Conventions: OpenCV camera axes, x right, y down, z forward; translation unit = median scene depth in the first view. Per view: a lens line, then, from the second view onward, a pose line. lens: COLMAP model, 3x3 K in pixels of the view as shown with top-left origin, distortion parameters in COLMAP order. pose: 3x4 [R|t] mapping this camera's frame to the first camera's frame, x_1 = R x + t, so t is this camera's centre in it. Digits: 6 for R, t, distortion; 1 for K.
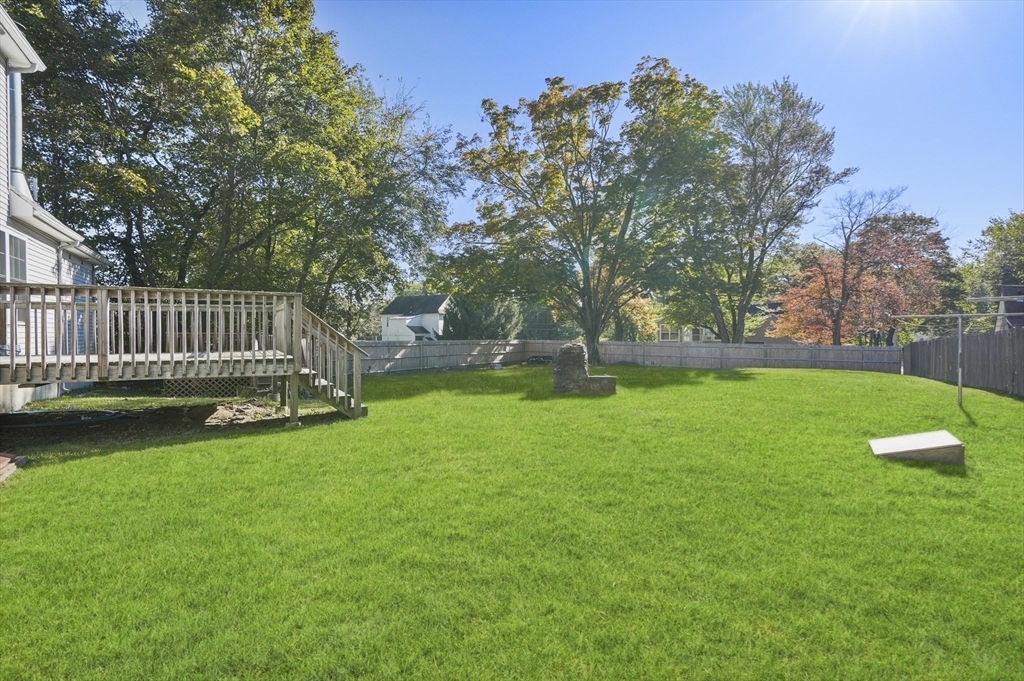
lens RADIAL K [[496.1, 0, 508.9], [0, 496.1, 341.6], [0, 0, 1]] dist [-0.000576, -0.000654]
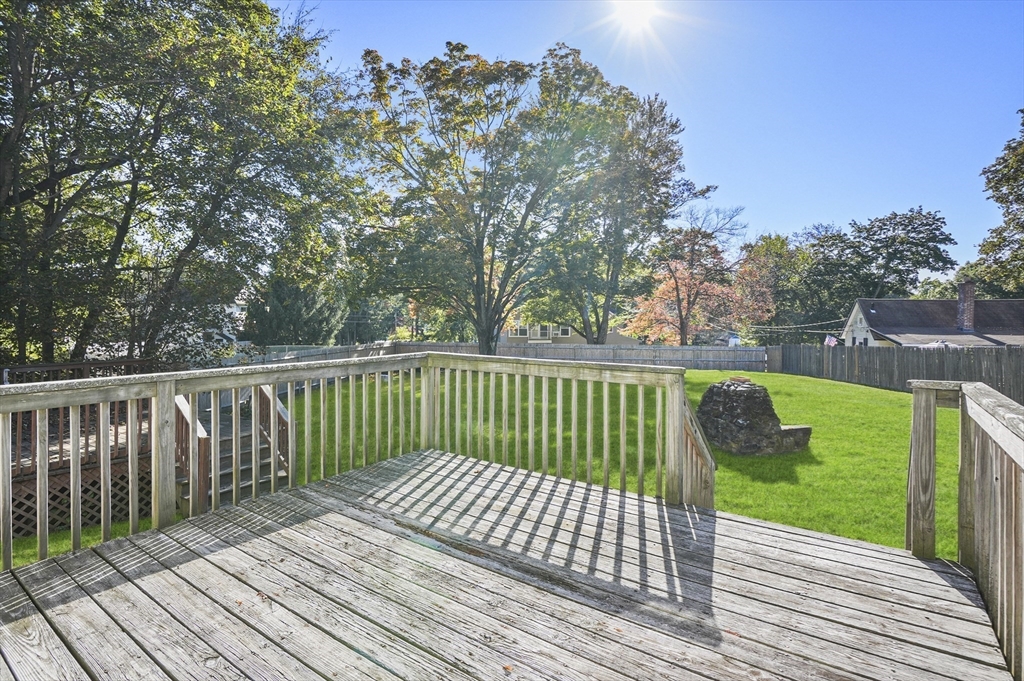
lens RADIAL K [[498.8, 0, 517.2], [0, 498.8, 322.8], [0, 0, 1]] dist [-0.000718, -0.000927]
pose [[0.906655, -0.000652, 0.421873, -0.179417], [0.007286, 0.999874, -0.014114, -0.028360], [-0.421810, 0.015870, 0.906545, 0.168621]]
